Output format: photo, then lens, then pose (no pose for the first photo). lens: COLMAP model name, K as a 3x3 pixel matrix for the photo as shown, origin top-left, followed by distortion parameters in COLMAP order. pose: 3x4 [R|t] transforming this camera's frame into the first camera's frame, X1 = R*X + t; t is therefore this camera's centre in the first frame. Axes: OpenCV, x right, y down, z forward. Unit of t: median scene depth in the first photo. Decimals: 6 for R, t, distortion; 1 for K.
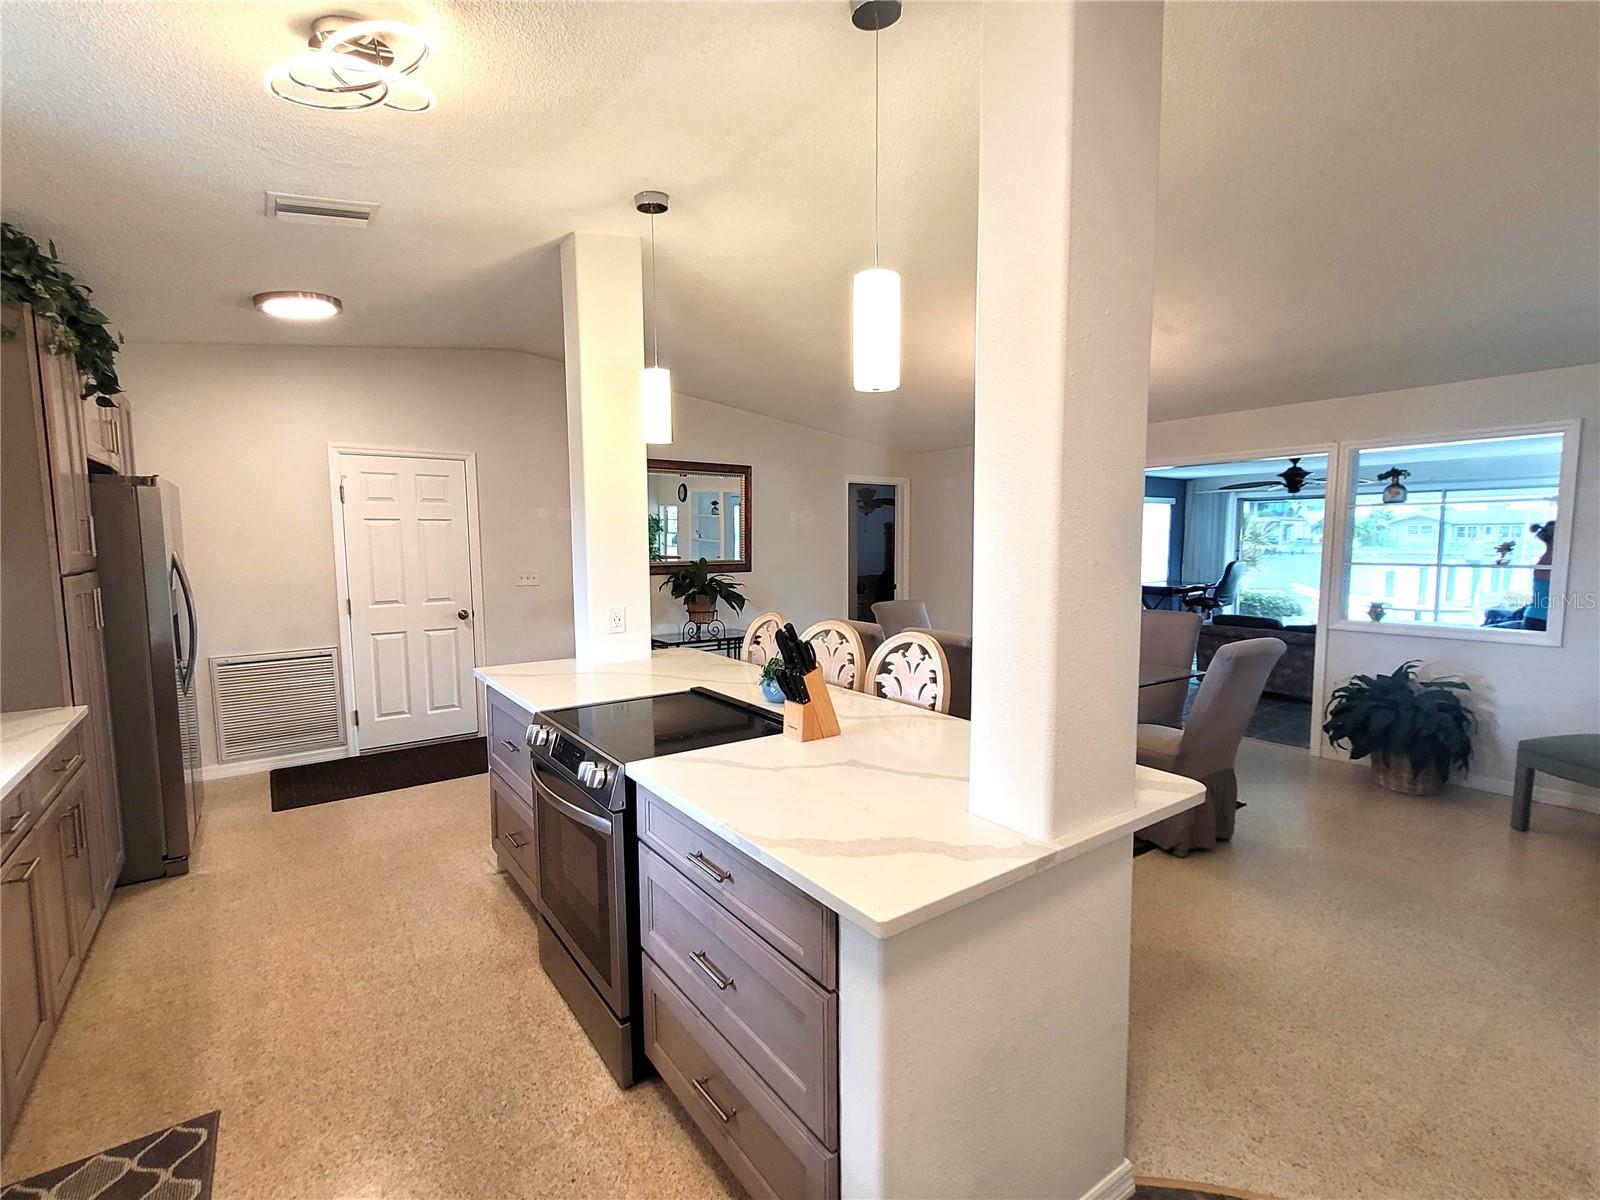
lens RADIAL K [[746.4, 0, 800.0], [0, 746.4, 600.0], [0, 0, 1]] dist [0.000100, -0.000165]
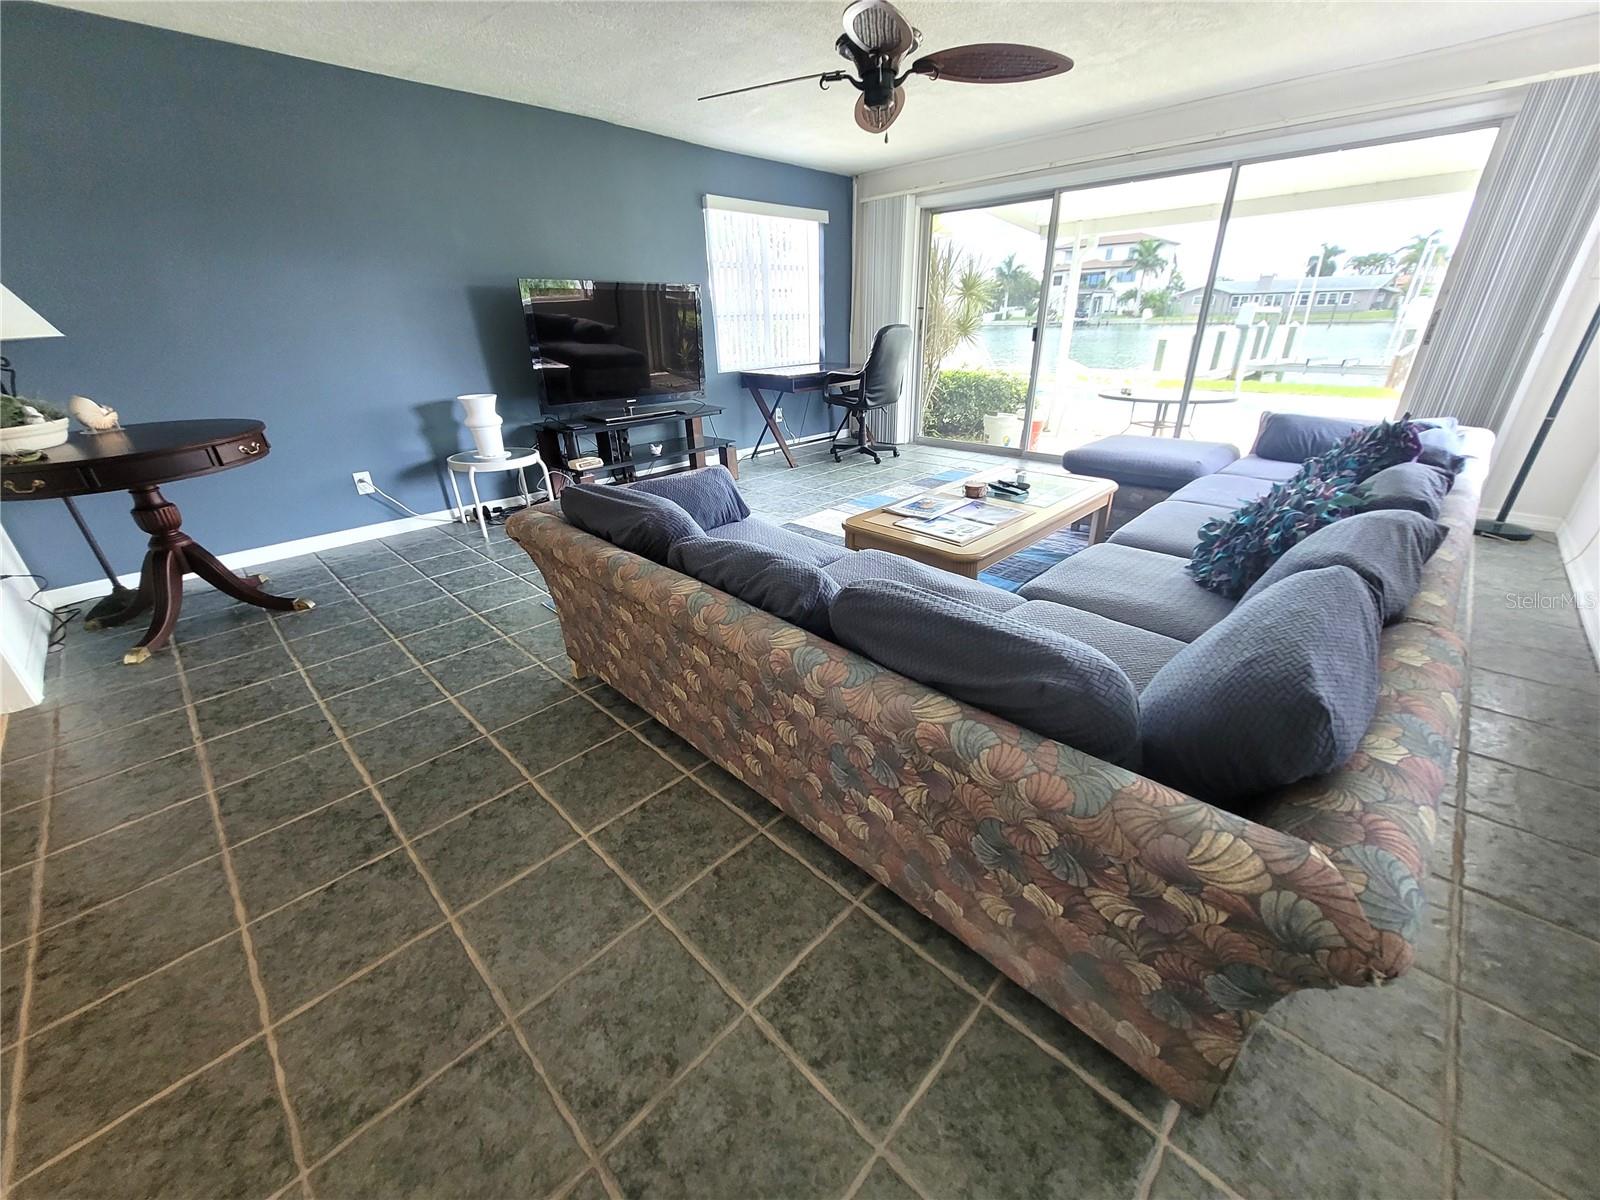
lens RADIAL K [[626.5, 0, 815.8], [0, 626.5, 618.0], [0, 0, 1]] dist [-0.001763, -0.000189]
pose [[0.983155, -0.091200, 0.158397, 0.393316], [0.028785, 0.933061, 0.358564, -0.014701], [-0.180495, -0.347965, 0.919969, 0.445928]]
